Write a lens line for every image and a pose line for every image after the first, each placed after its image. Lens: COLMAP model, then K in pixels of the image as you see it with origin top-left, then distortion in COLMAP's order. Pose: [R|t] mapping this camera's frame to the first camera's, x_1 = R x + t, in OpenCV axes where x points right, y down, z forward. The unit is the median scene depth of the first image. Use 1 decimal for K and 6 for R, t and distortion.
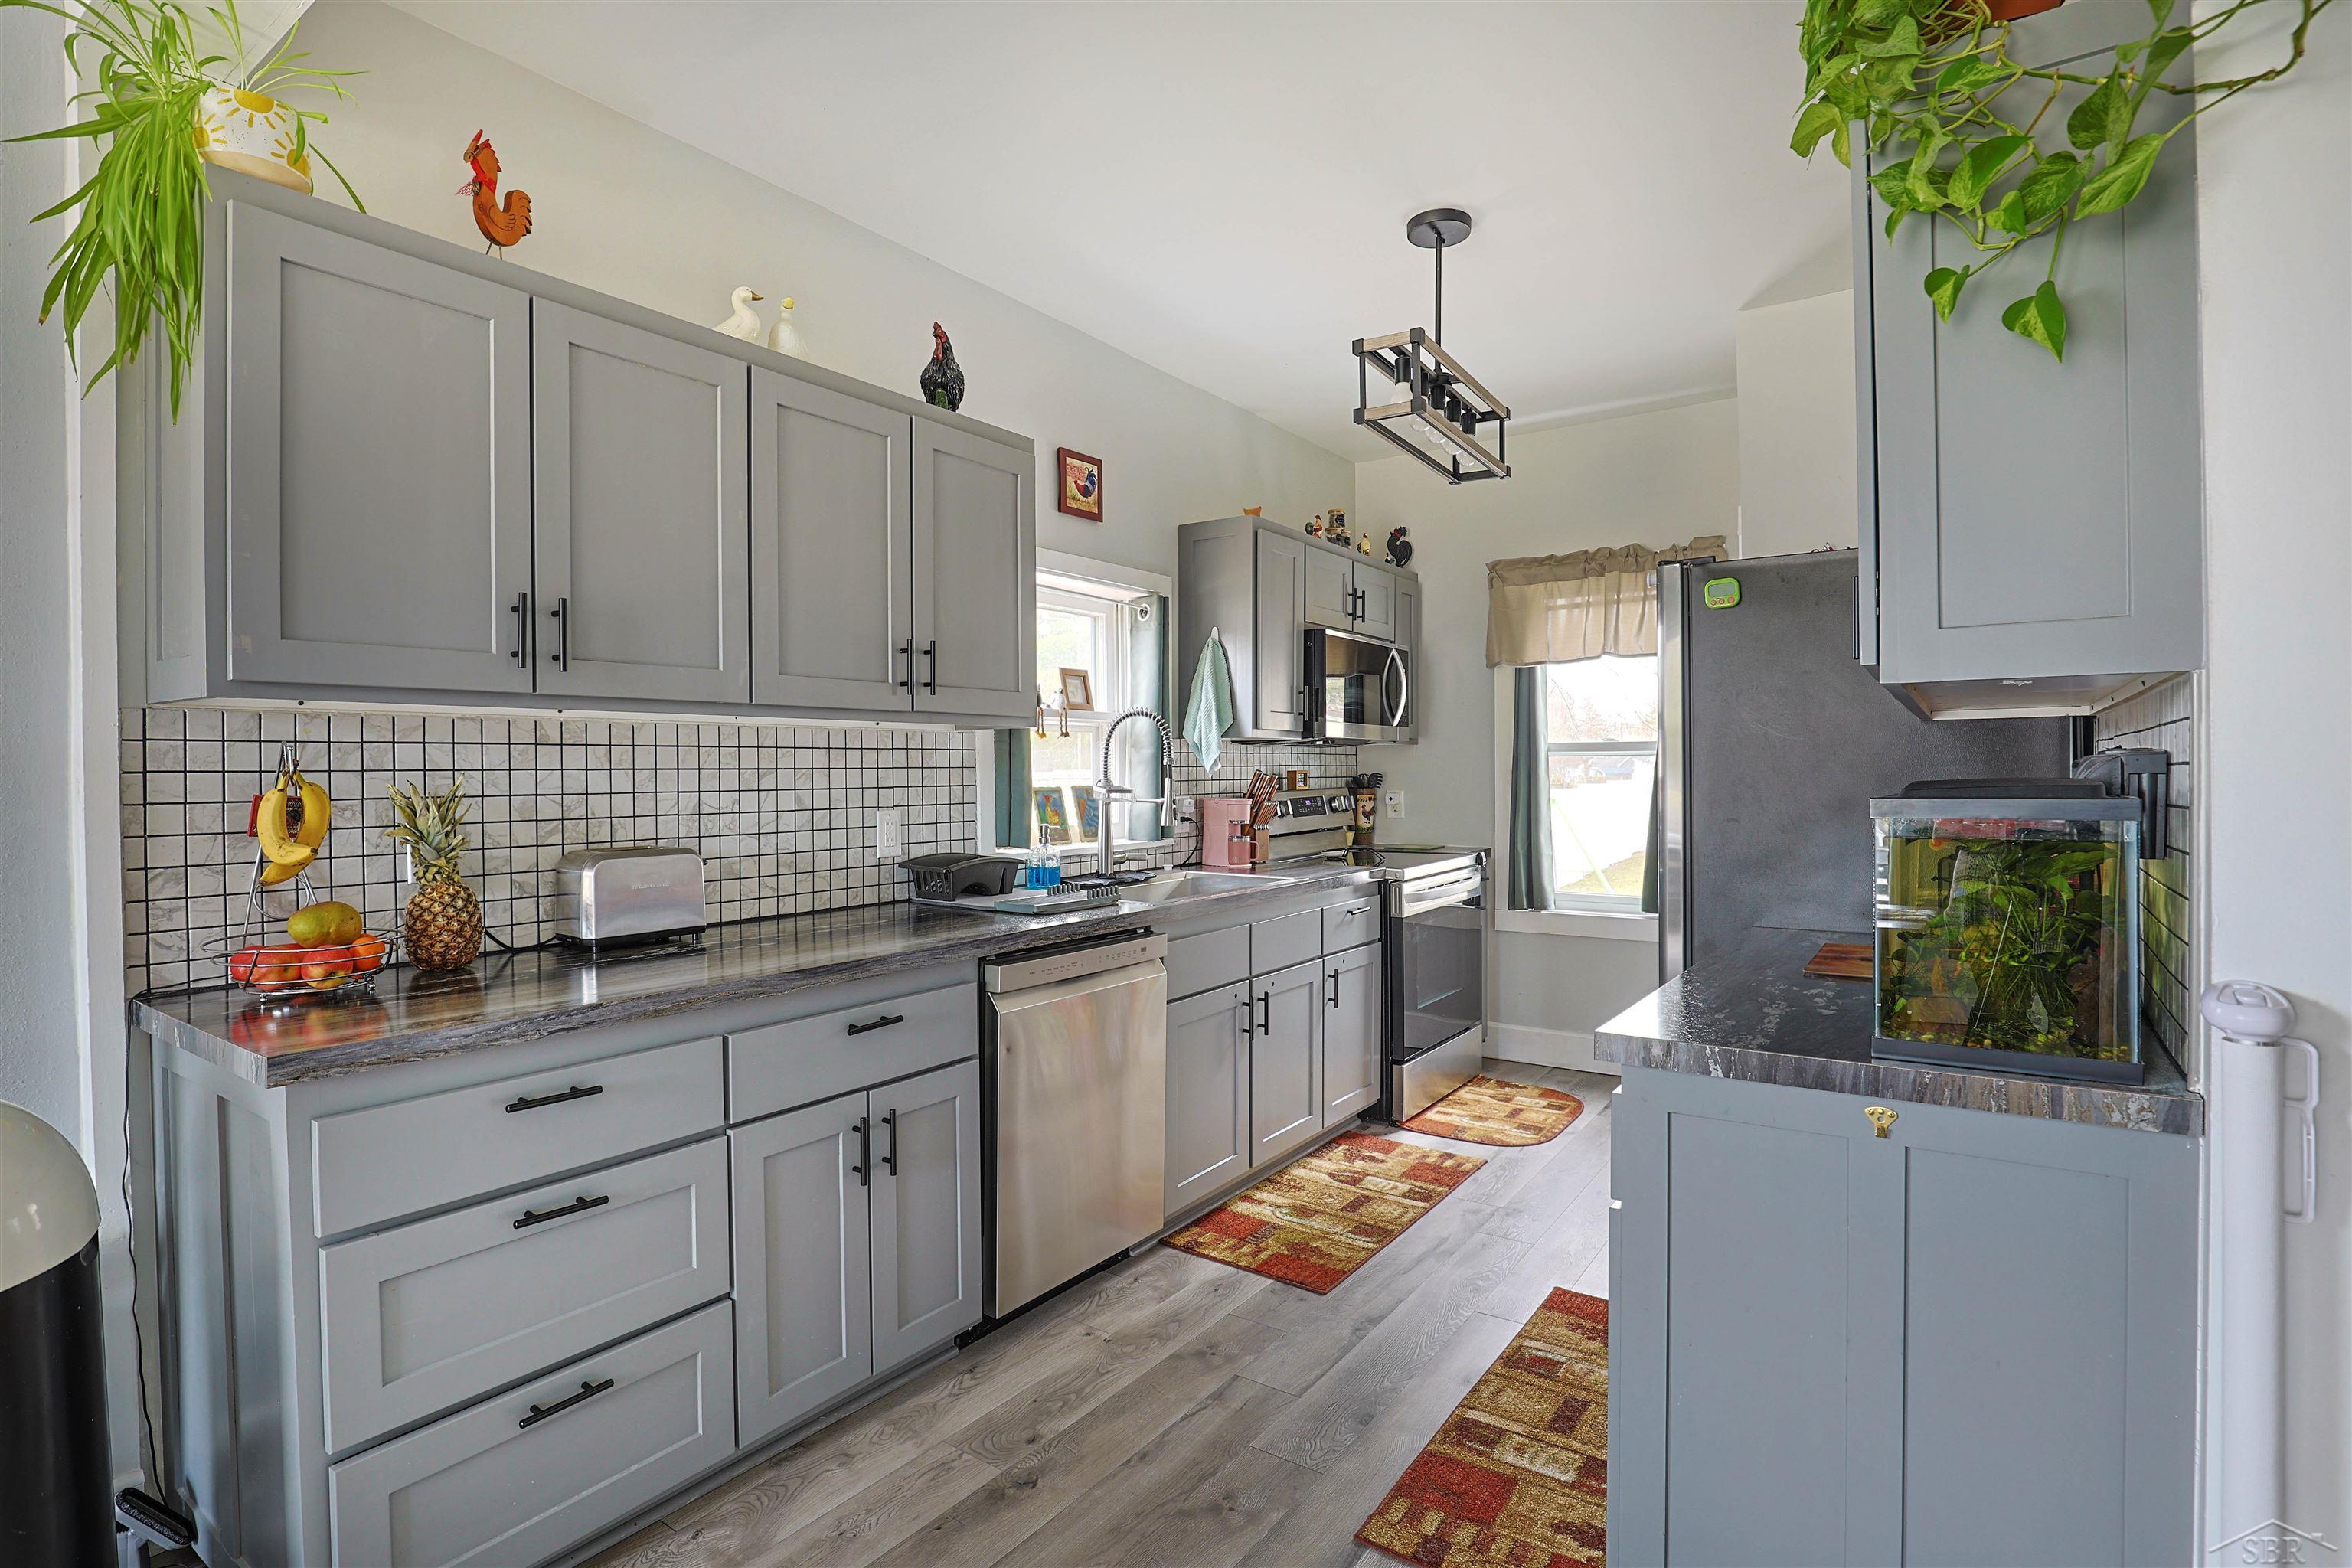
lens RADIAL K [[1161.1, 0, 1195.9], [0, 1161.1, 780.7], [0, 0, 1]] dist [-0.034961, 0.008755]
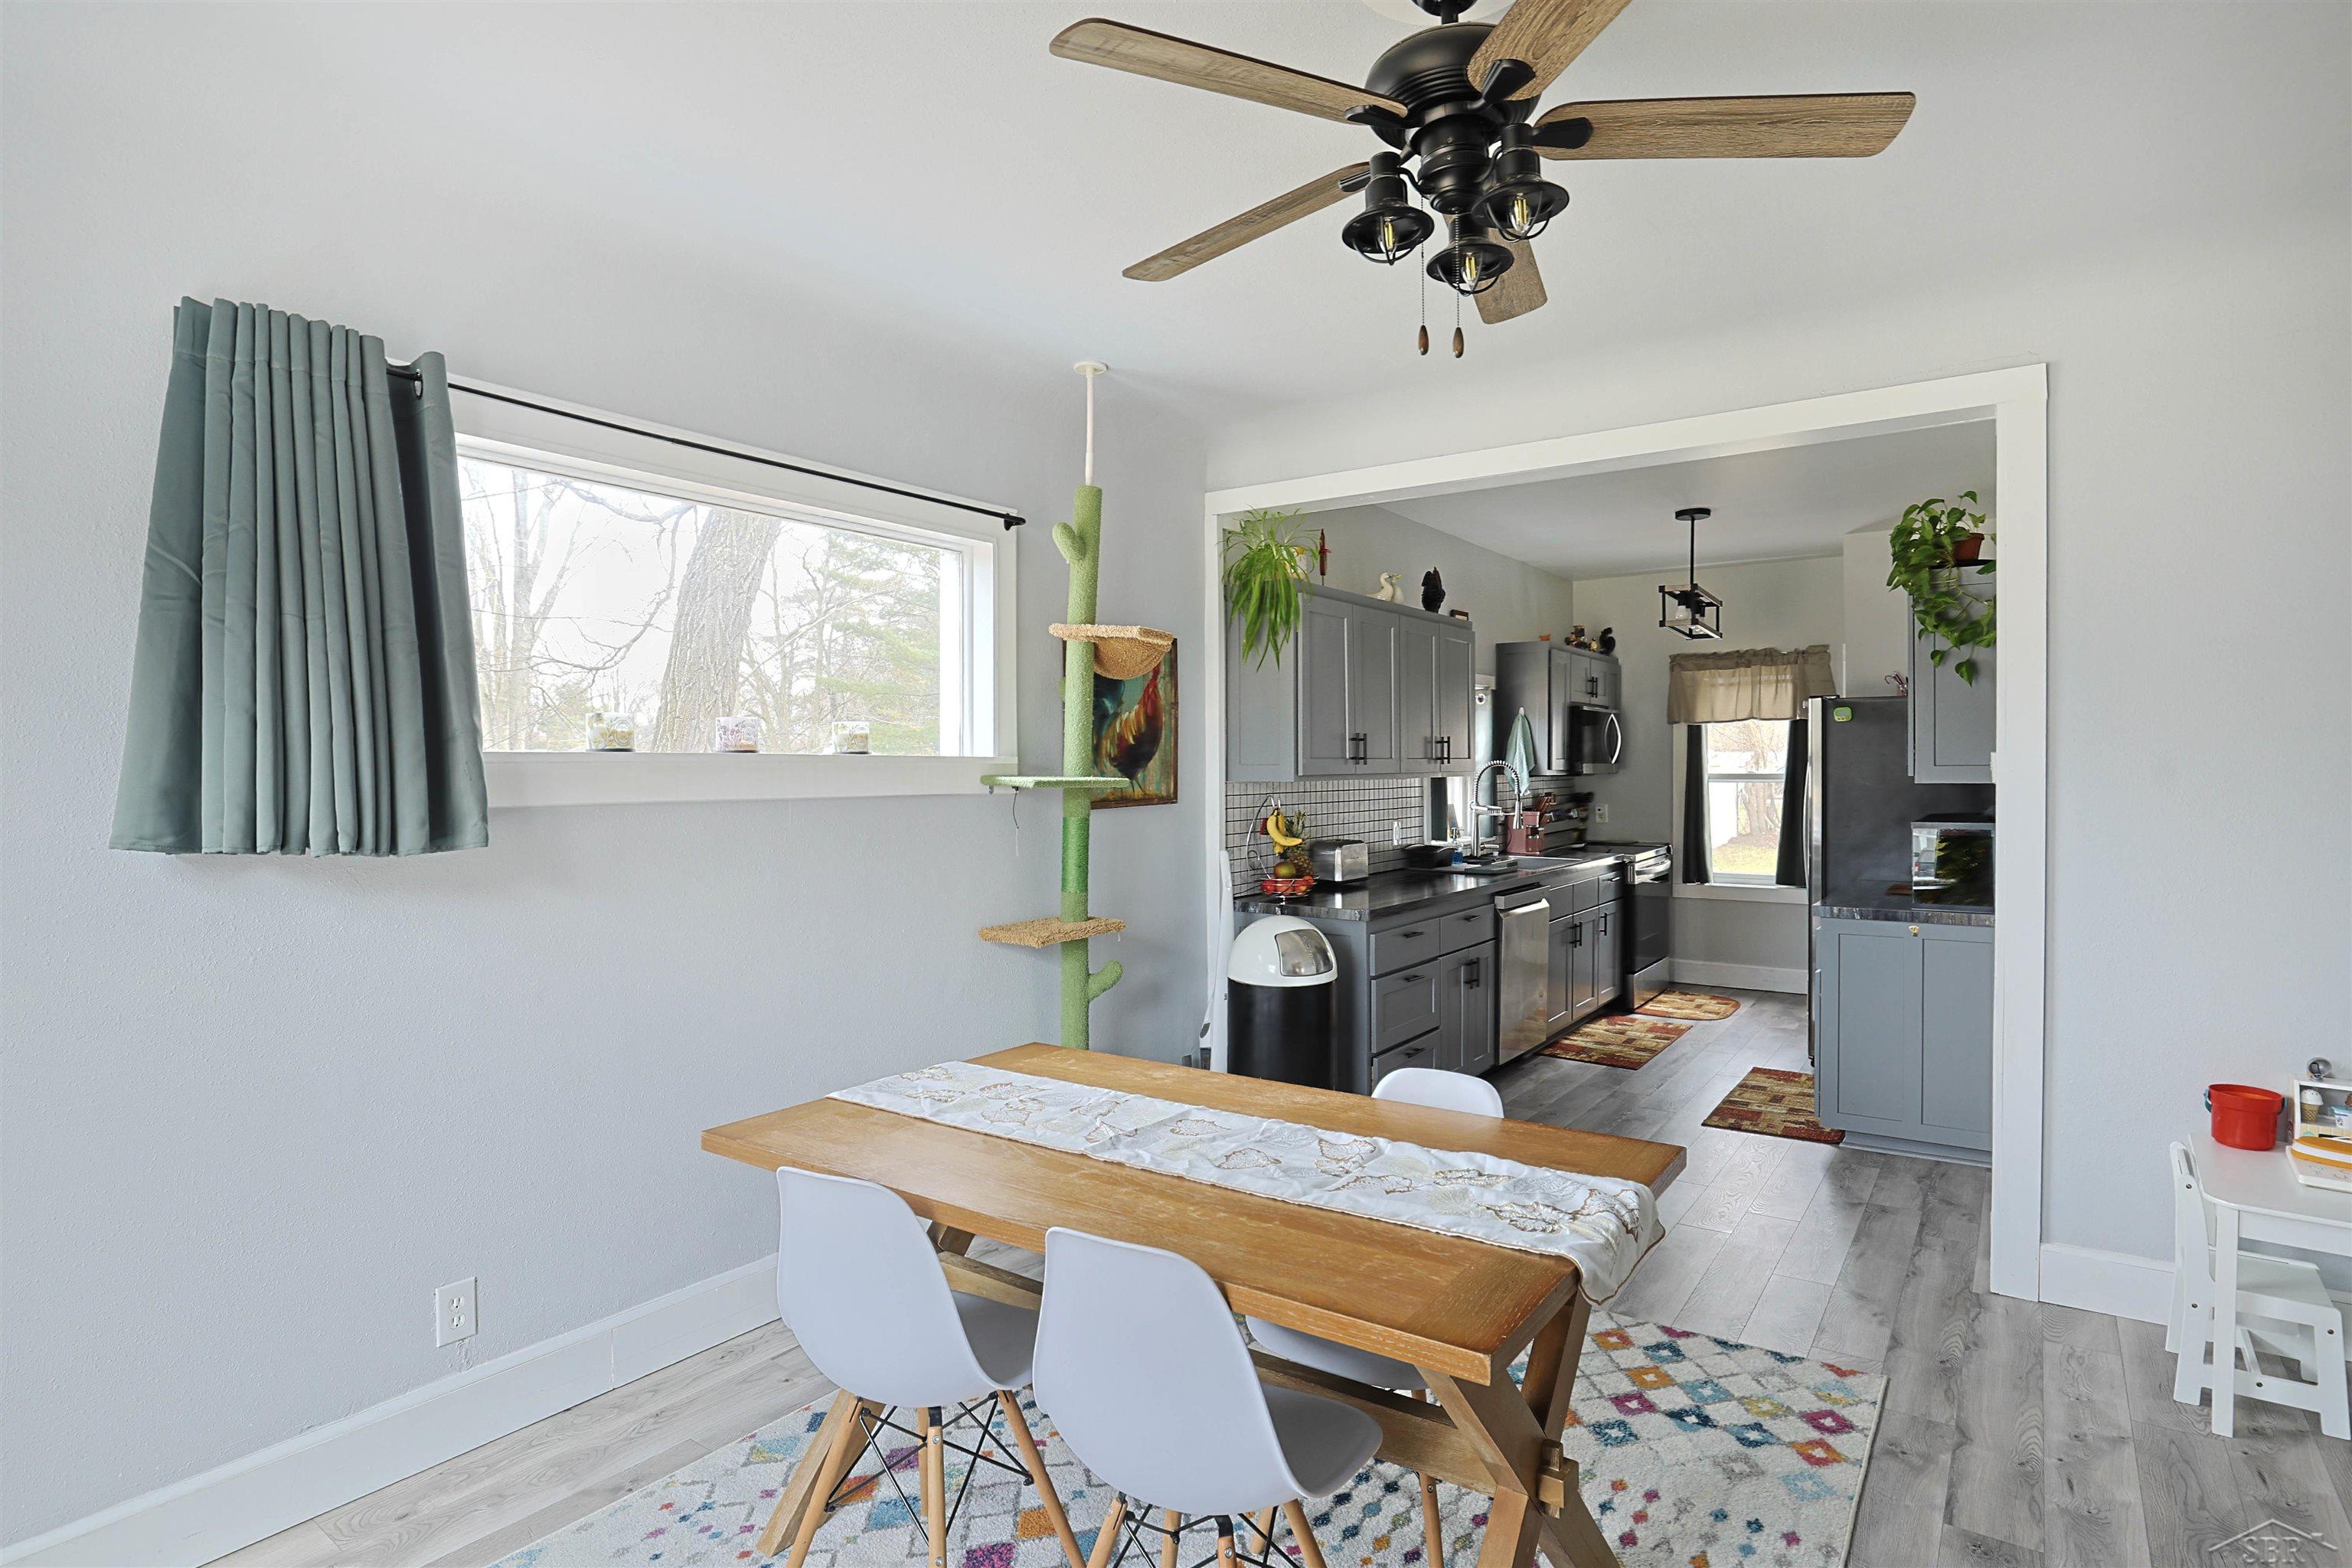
lens RADIAL K [[1322.4, 0, 1176.0], [0, 1322.4, 784.0], [0, 0, 1]] dist [-0.015369, 0.000108]
pose [[0.999979, 0.001358, 0.006386, -0.488163], [-0.001414, 0.999961, 0.008762, -0.039998], [-0.006374, -0.008771, 0.999941, -0.873283]]
